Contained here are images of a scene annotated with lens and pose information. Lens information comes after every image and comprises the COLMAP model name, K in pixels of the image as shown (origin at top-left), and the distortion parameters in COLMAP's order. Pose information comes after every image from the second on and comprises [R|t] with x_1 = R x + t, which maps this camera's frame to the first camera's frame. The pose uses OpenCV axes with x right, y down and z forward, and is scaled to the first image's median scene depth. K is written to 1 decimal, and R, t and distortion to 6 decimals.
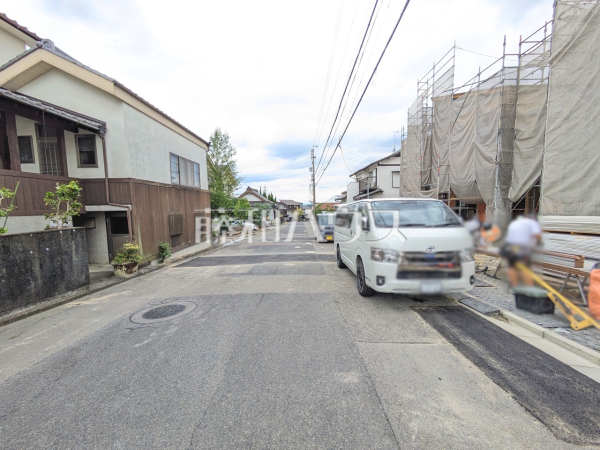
lens RADIAL K [[240.3, 0, 298.2], [0, 240.3, 225.0], [0, 0, 1]] dist [0.001035, 0.000886]
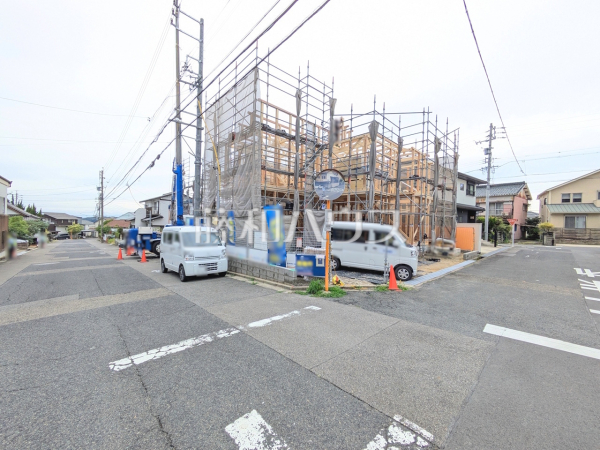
lens RADIAL K [[240.3, 0, 298.2], [0, 240.3, 226.6], [0, 0, 1]] dist [0.001035, 0.000886]
pose [[0.723332, 0.021809, 0.690156, -0.040466], [0.021723, 0.998288, -0.054314, 0.009919], [-0.690159, 0.054280, 0.721619, -0.362622]]
